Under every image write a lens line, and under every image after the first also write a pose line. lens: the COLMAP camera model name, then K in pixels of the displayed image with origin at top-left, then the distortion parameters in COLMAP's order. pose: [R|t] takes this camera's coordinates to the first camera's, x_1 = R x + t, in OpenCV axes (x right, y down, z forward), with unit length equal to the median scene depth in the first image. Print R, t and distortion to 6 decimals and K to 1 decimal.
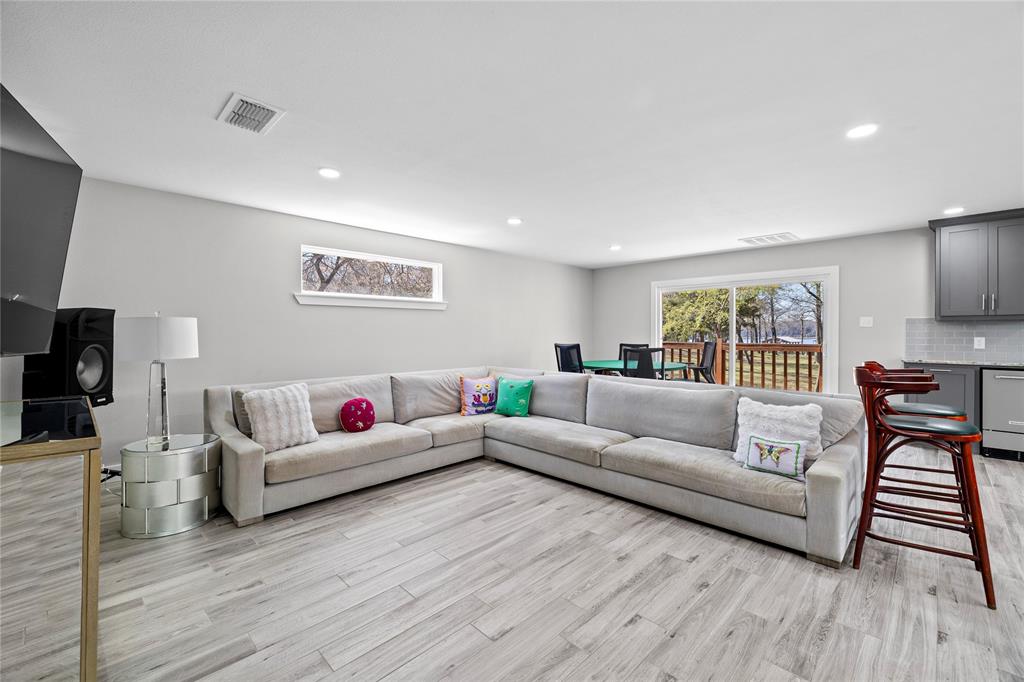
lens RADIAL K [[432.7, 0, 512.0], [0, 432.7, 341.0], [0, 0, 1]] dist [0.000432, -0.000051]
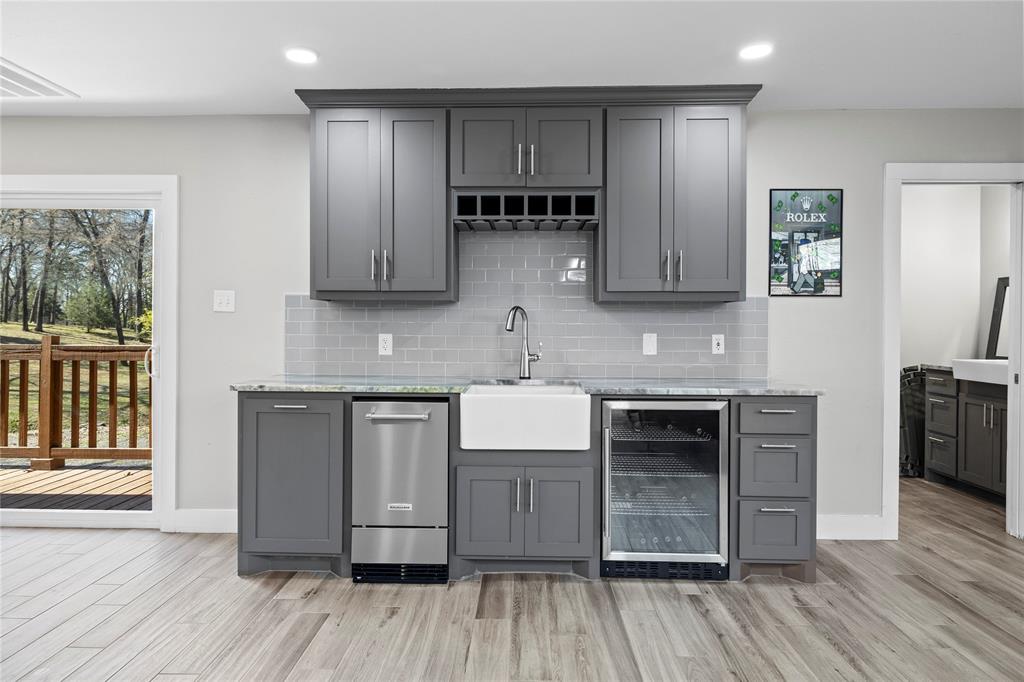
lens RADIAL K [[612.5, 0, 512.3], [0, 612.5, 326.3], [0, 0, 1]] dist [0.002359, -0.000154]
pose [[0.729863, 0.004249, 0.683580, 0.837068], [0.005924, 0.999904, -0.012540, -0.008873], [-0.683567, 0.013202, 0.729768, 0.428266]]
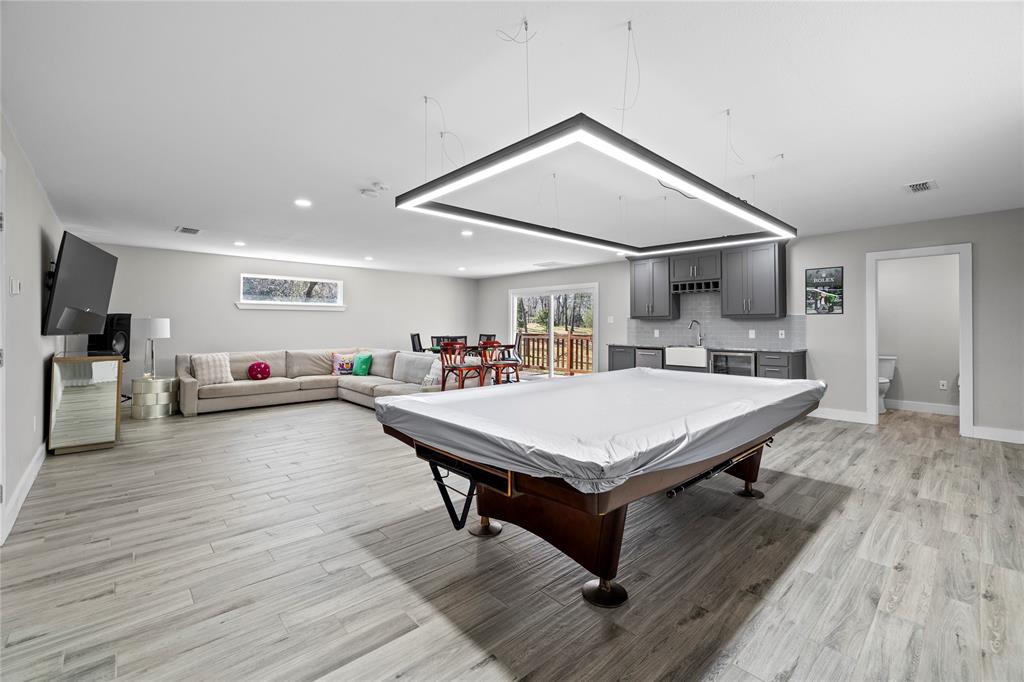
lens RADIAL K [[444.1, 0, 511.9], [0, 444.1, 324.9], [0, 0, 1]] dist [0.000831, -0.000013]
pose [[0.999131, 0.002540, -0.041608, 0.758903], [-0.003431, 0.999766, -0.021359, 0.012380], [0.041544, 0.021483, 0.998906, -0.801824]]
